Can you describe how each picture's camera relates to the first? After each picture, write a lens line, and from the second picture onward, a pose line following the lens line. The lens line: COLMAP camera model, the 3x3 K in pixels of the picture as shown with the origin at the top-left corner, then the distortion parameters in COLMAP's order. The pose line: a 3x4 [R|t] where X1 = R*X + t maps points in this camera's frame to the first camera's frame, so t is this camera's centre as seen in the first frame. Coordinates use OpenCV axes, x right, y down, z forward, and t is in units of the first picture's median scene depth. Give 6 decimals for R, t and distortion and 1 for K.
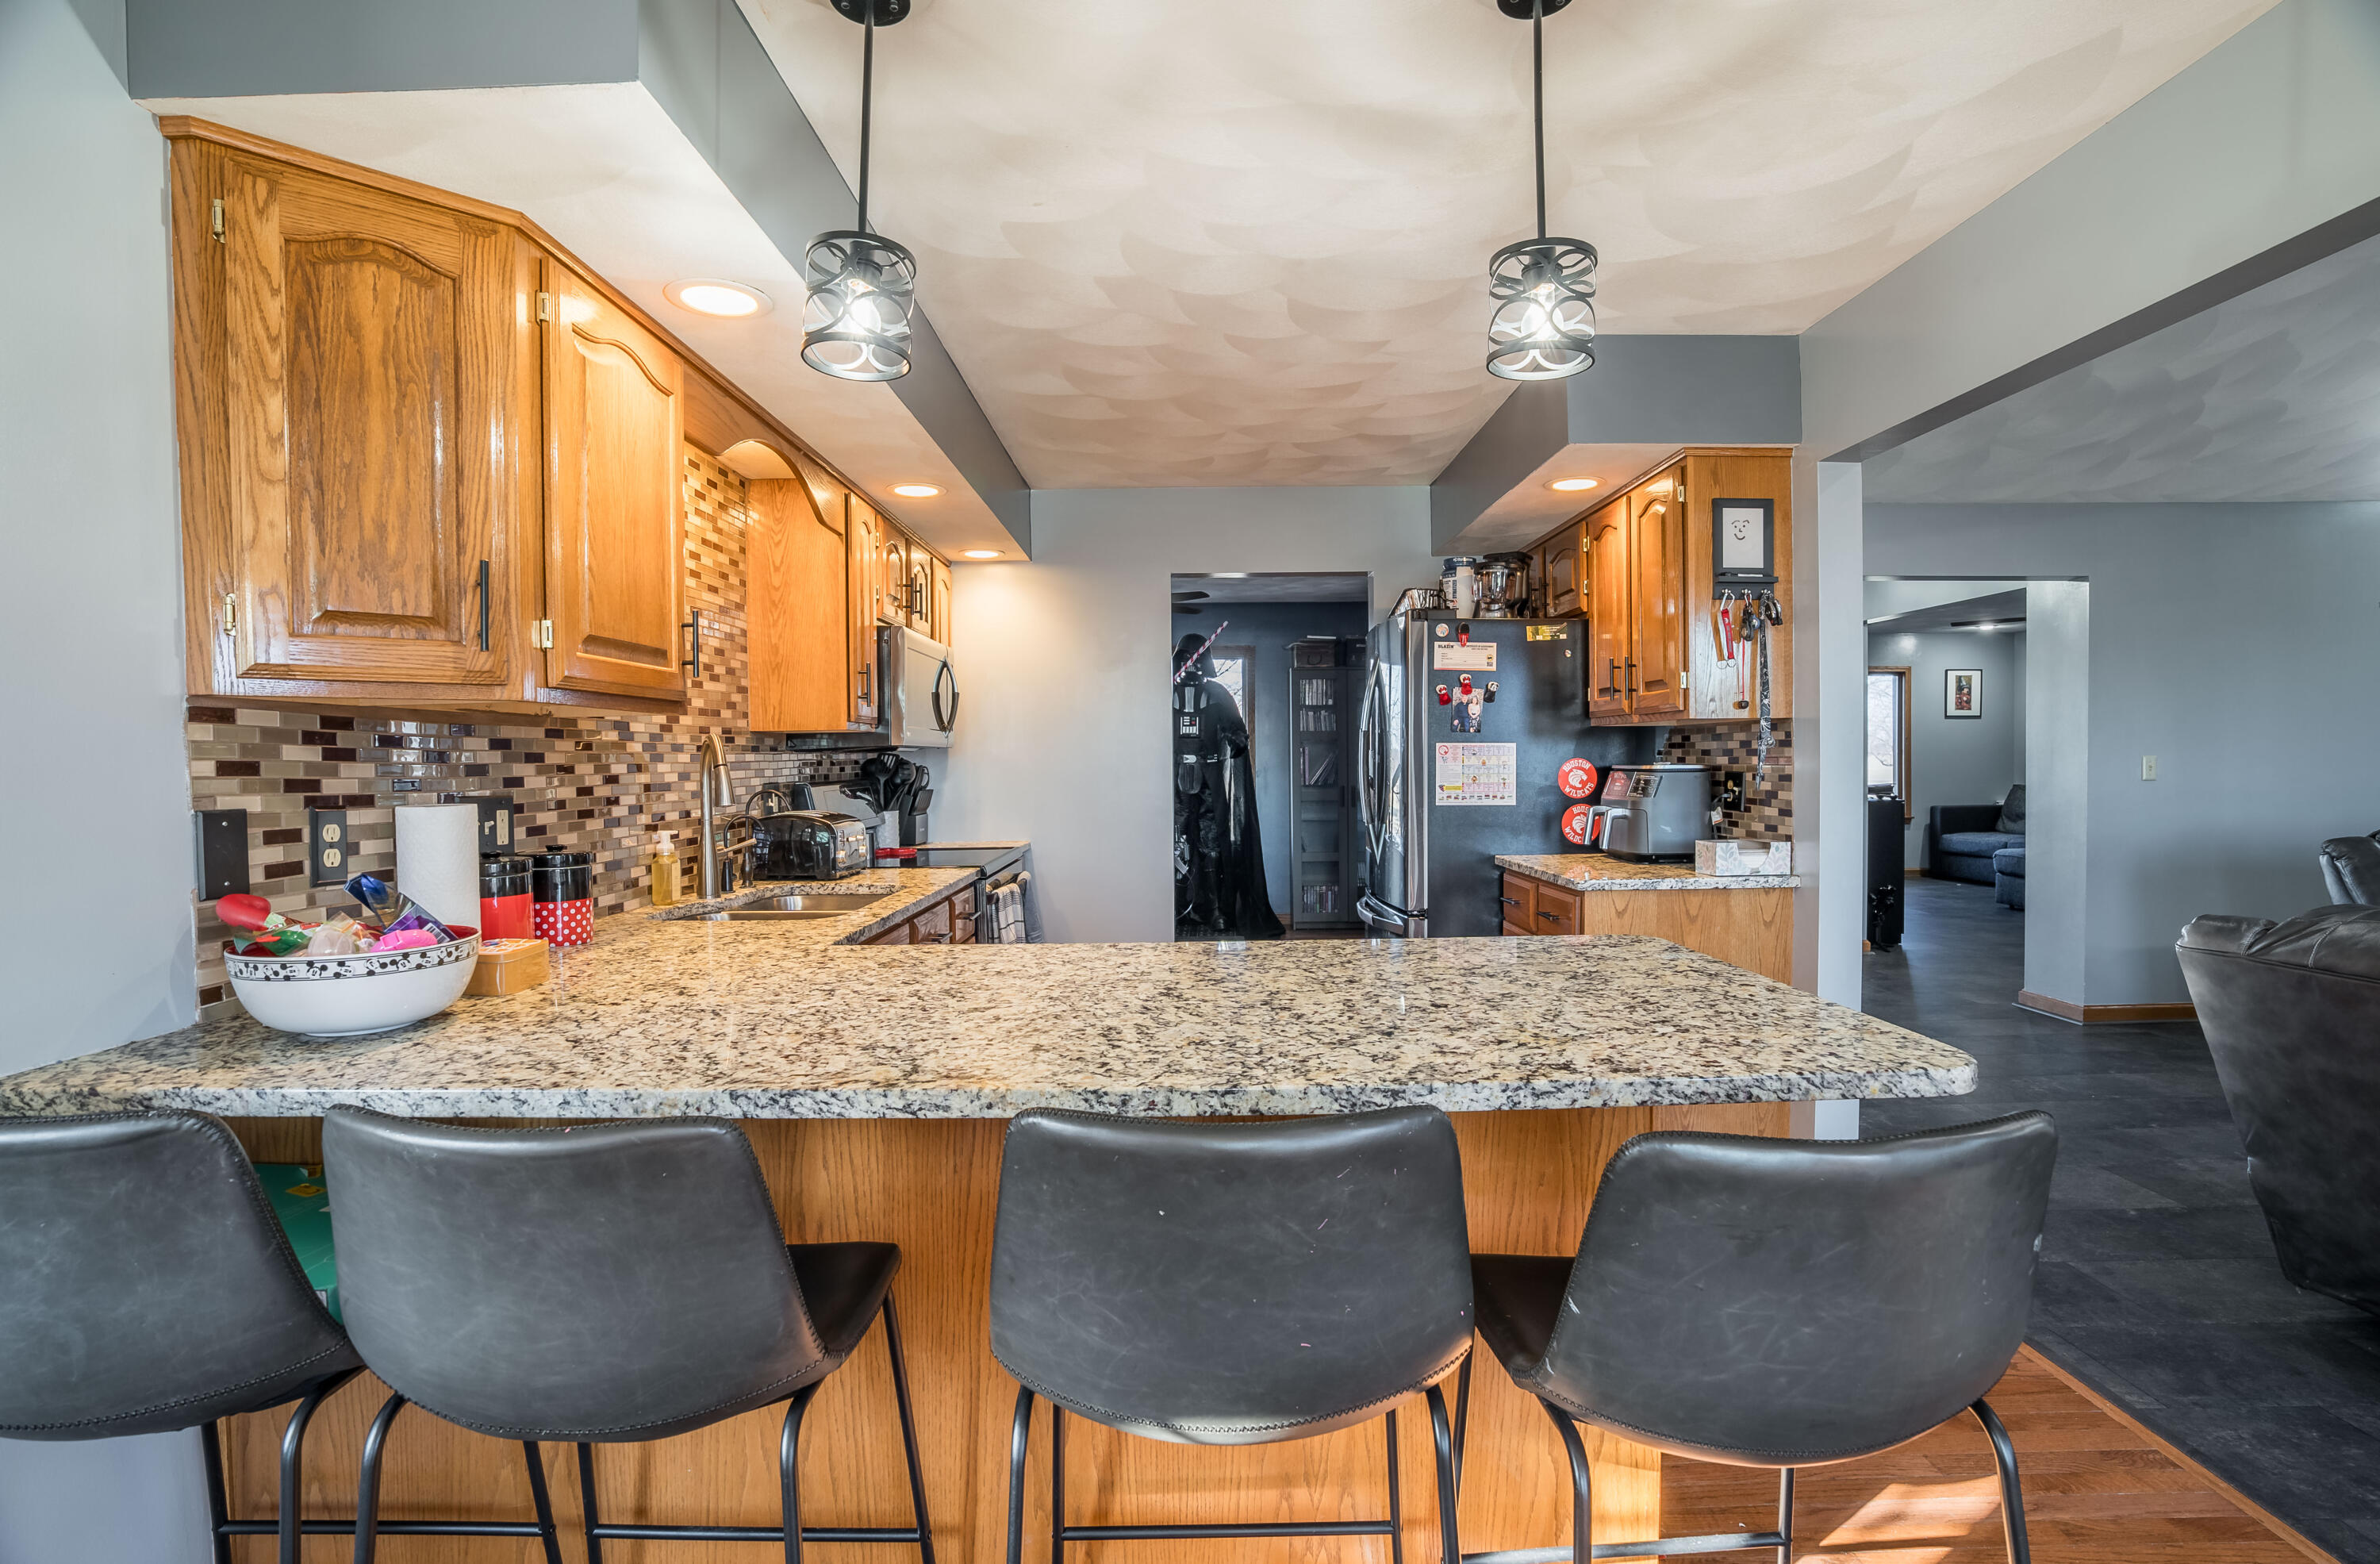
lens RADIAL K [[1089.1, 0, 1186.8], [0, 1089.1, 800.7], [0, 0, 1]] dist [-0.026996, 0.000925]
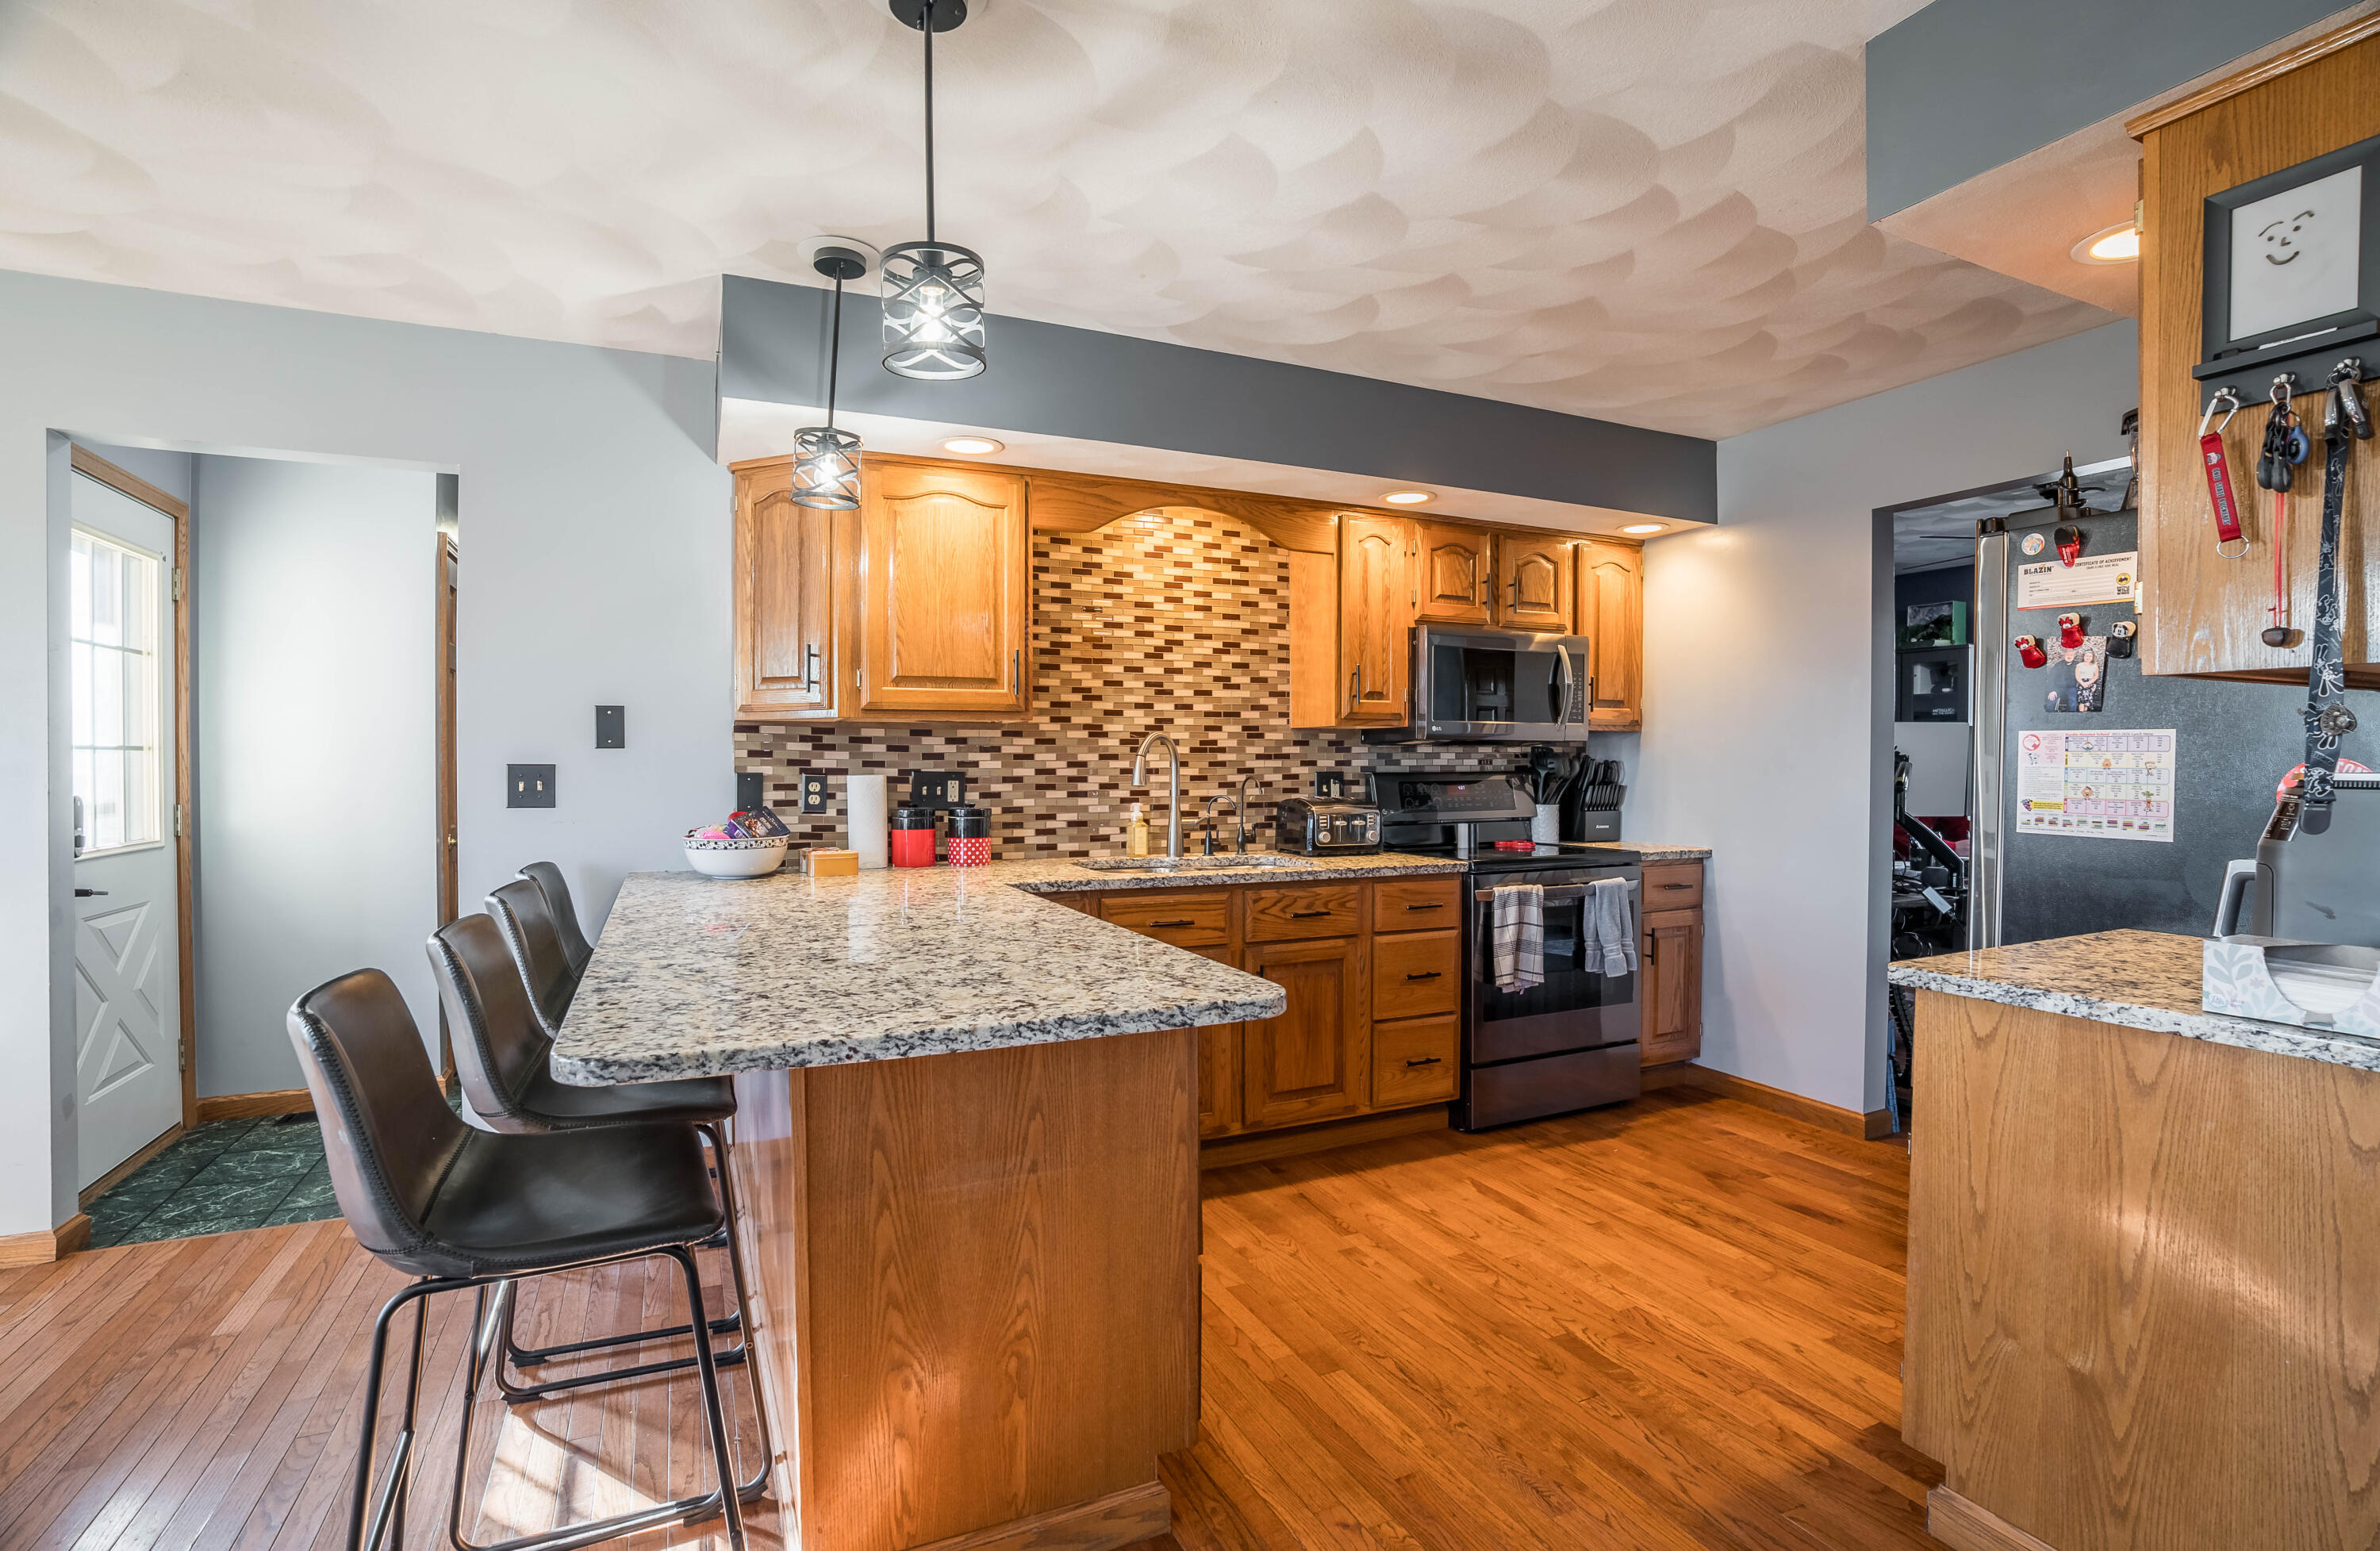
lens RADIAL K [[1098.5, 0, 1198.1], [0, 1098.5, 772.7], [0, 0, 1]] dist [-0.044169, 0.001194]
pose [[0.436350, 0.022031, -0.899507, 1.004116], [-0.038677, 0.999235, 0.005711, -0.026630], [0.898945, 0.032298, 0.436868, 0.578497]]
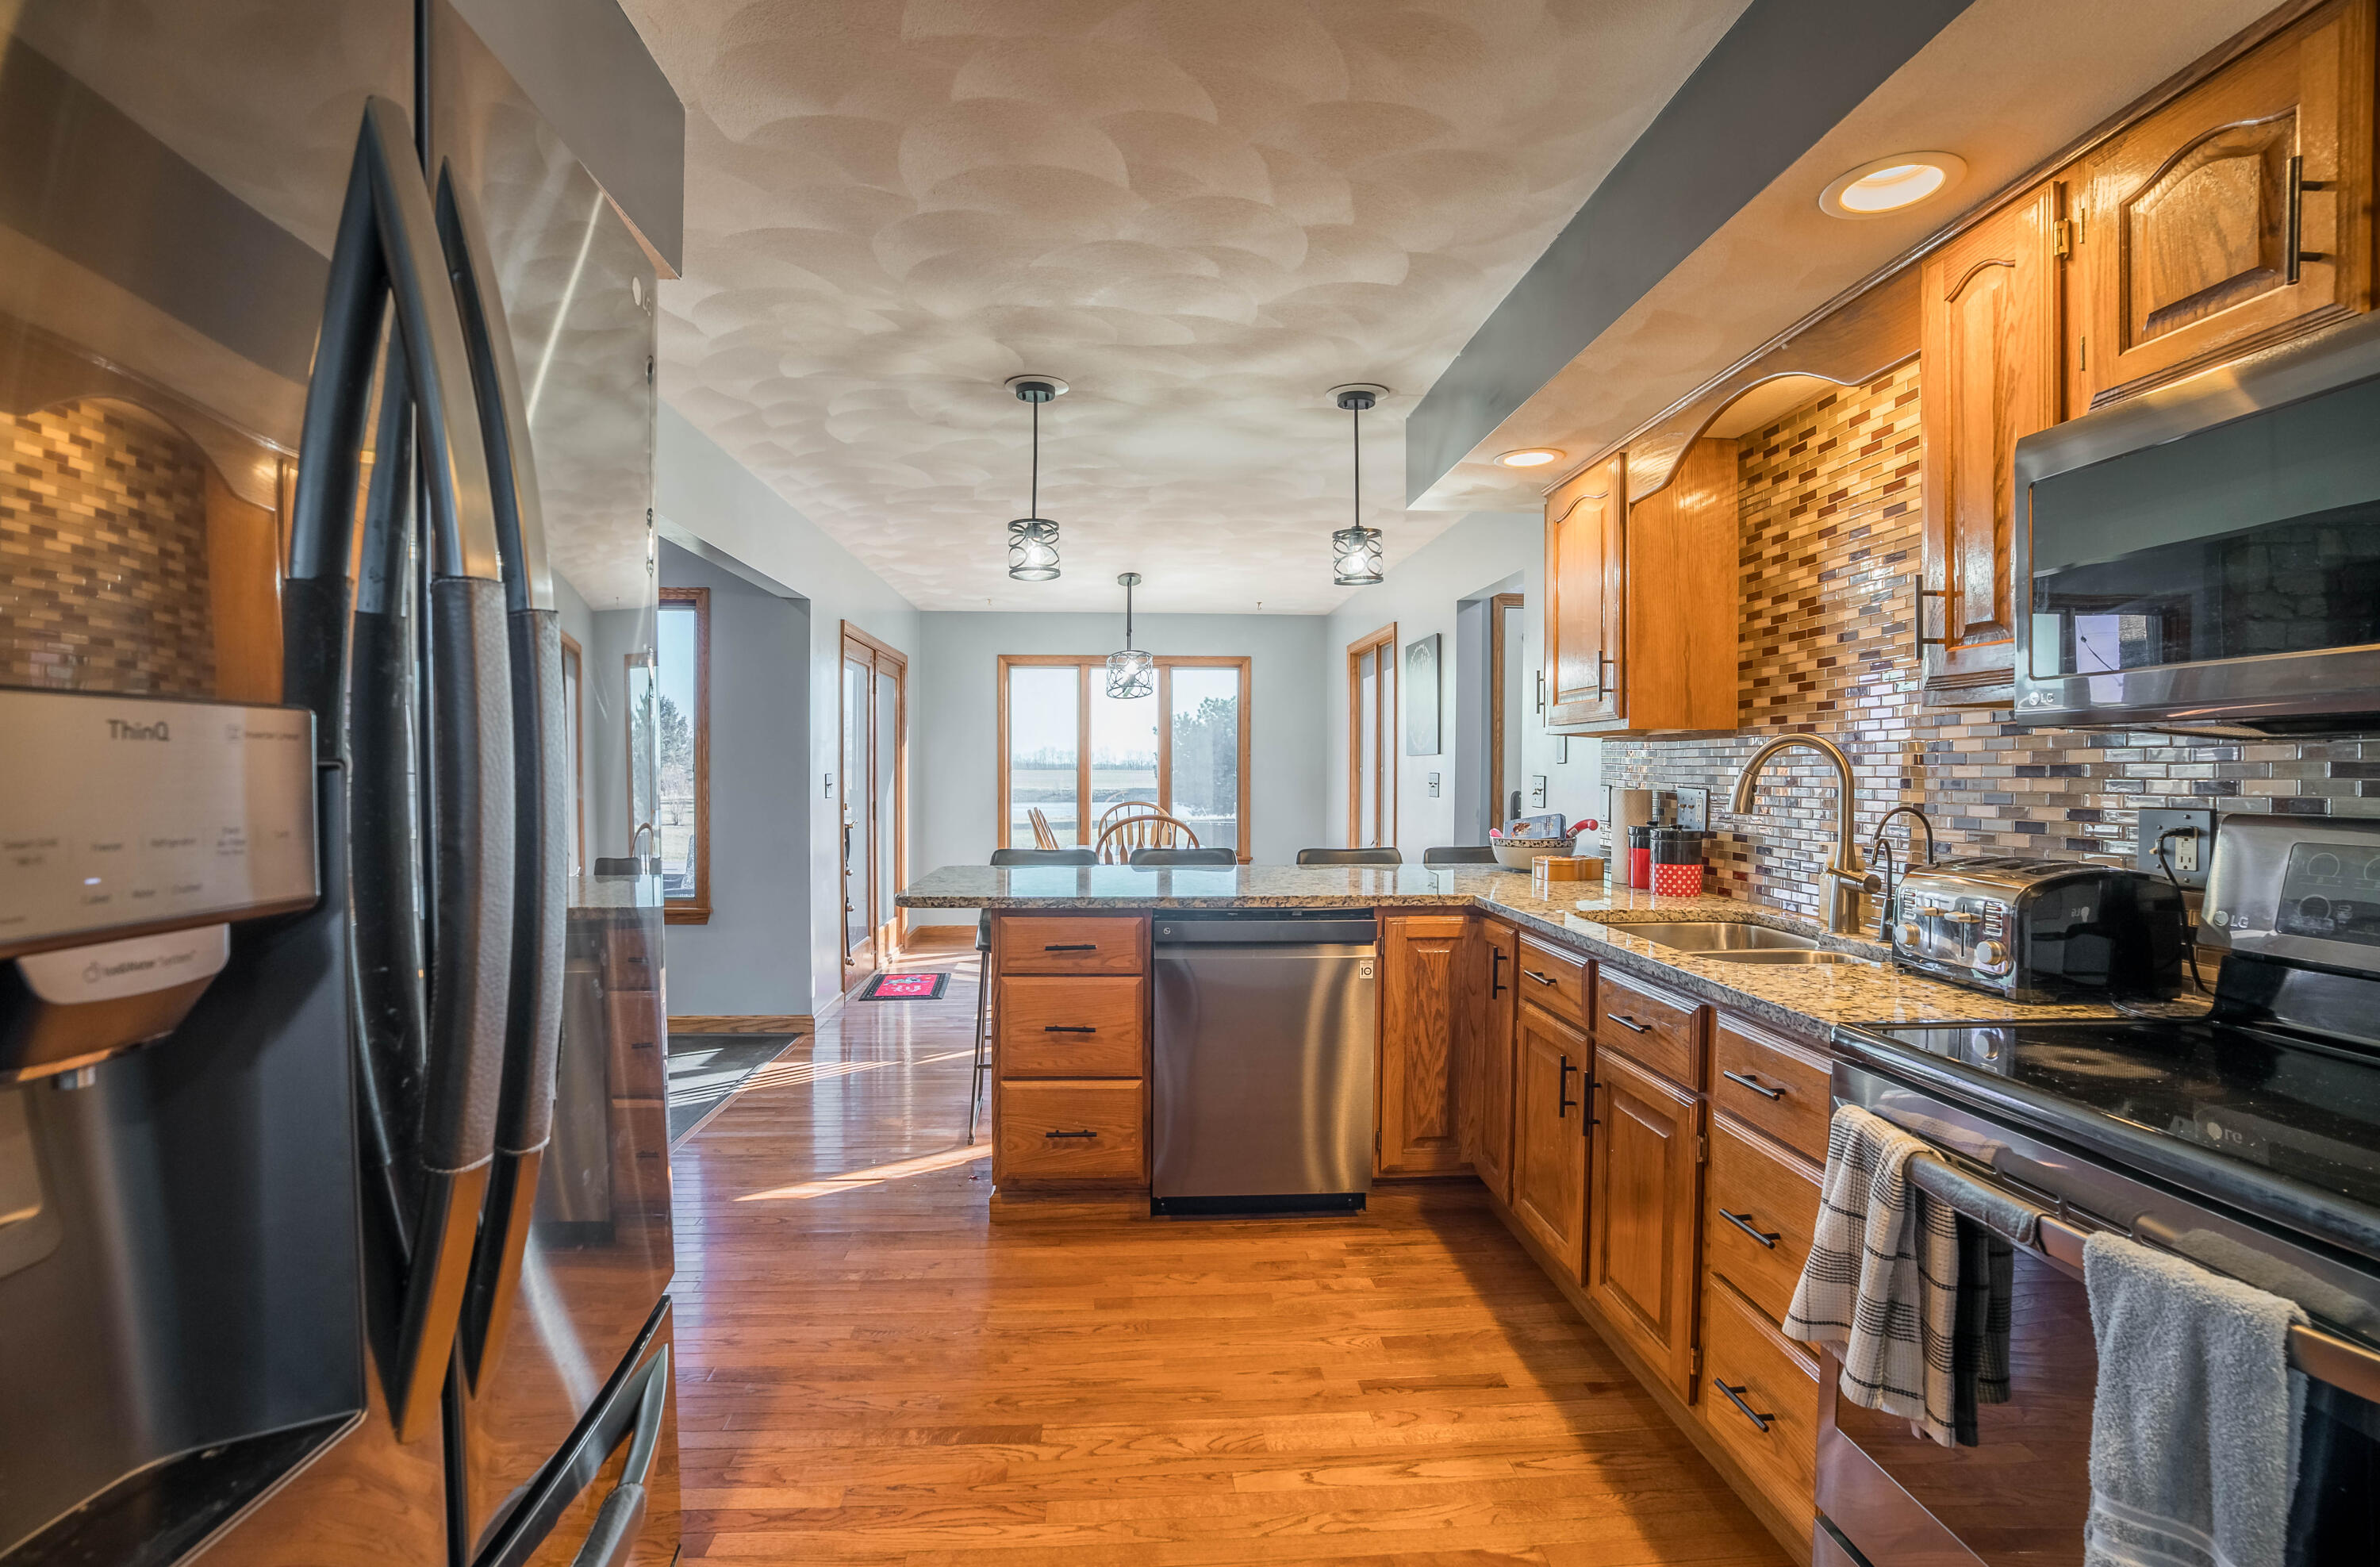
lens RADIAL K [[1156.5, 0, 1208.2], [0, 1156.5, 779.5], [0, 0, 1]] dist [-0.053519, 0.018048]
pose [[-0.995533, 0.004231, -0.094315, 0.182364], [-0.000166, 0.998915, 0.046567, -0.082104], [0.094410, 0.046375, -0.994453, 2.294884]]
